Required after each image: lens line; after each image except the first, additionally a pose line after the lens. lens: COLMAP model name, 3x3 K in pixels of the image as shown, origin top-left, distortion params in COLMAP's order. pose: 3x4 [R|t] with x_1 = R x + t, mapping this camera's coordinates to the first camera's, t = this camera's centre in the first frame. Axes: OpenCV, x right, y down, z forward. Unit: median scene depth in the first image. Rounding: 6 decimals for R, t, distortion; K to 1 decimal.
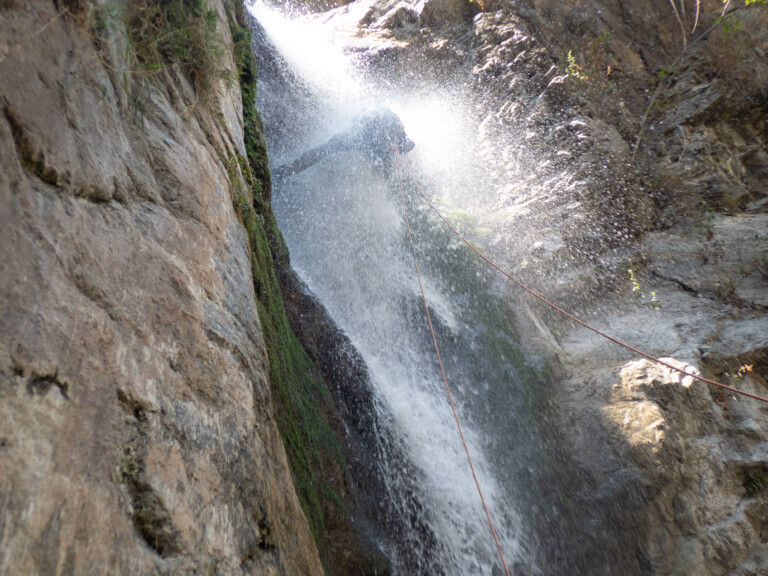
lens RADIAL K [[713.7, 0, 384.0], [0, 713.7, 288.0], [0, 0, 1]] dist [0.056617, -0.006564]
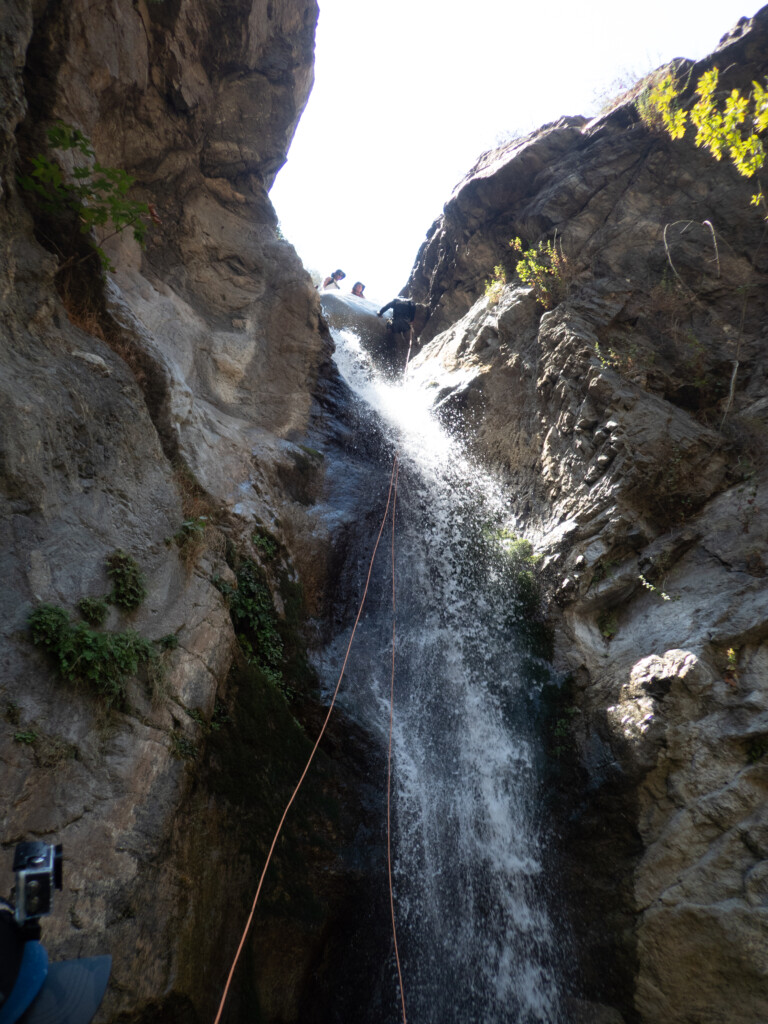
lens RADIAL K [[838.0, 0, 384.0], [0, 838.0, 512.0], [0, 0, 1]] dist [0.102073, 0.002358]
pose [[0.837526, -0.278549, -0.470065, 0.697074], [0.305131, 0.952089, -0.020524, -0.229744], [0.453261, -0.126242, 0.882393, -0.408626]]
